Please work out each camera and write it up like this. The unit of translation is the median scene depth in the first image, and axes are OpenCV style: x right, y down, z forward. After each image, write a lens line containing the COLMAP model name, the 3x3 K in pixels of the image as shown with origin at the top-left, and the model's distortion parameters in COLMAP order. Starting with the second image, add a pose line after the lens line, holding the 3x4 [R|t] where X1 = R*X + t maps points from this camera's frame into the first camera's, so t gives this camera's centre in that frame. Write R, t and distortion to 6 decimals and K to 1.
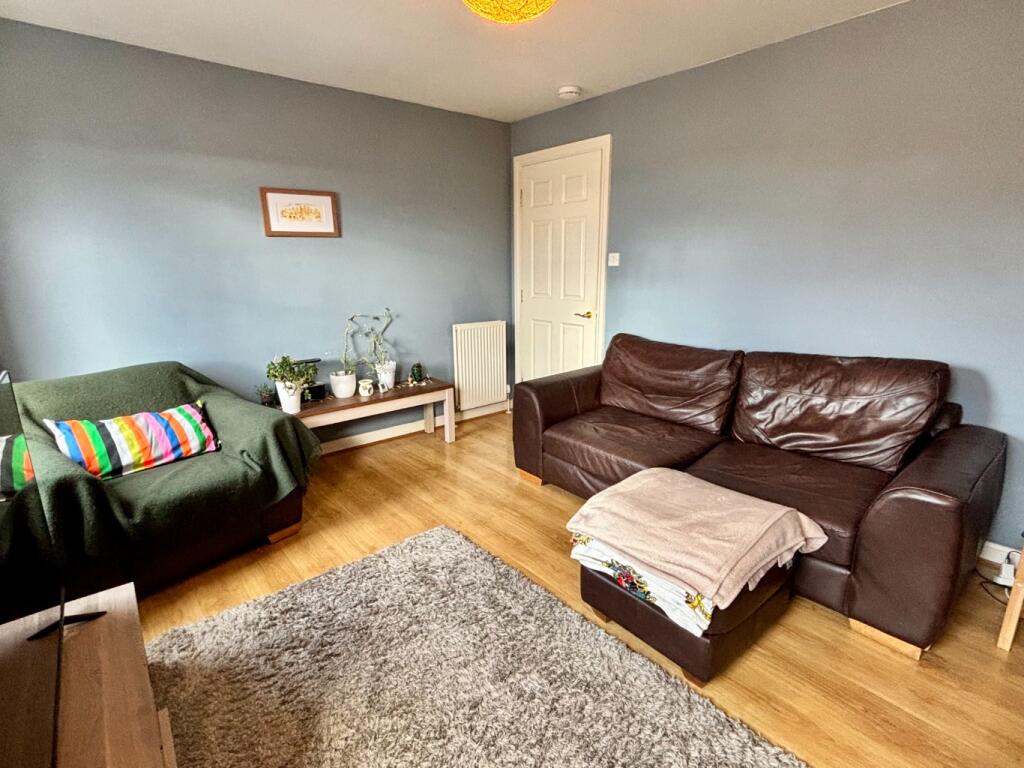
lens RADIAL K [[507.4, 0, 506.6], [0, 507.4, 387.2], [0, 0, 1]] dist [0.001969, -0.000968]
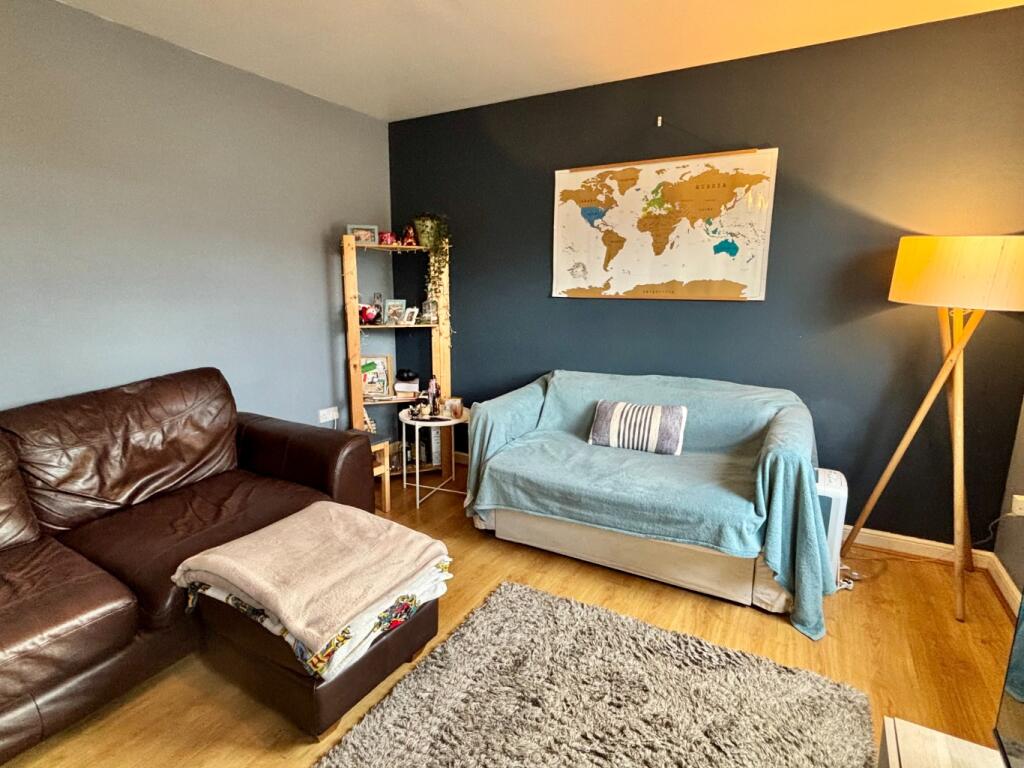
lens RADIAL K [[520.2, 0, 509.2], [0, 520.2, 390.7], [0, 0, 1]] dist [0.026112, -0.048059]
pose [[-0.357050, -0.178573, 0.916857, -0.423358], [0.229533, 0.934687, 0.271433, -0.143623], [-0.905444, 0.307364, -0.292742, 0.648682]]
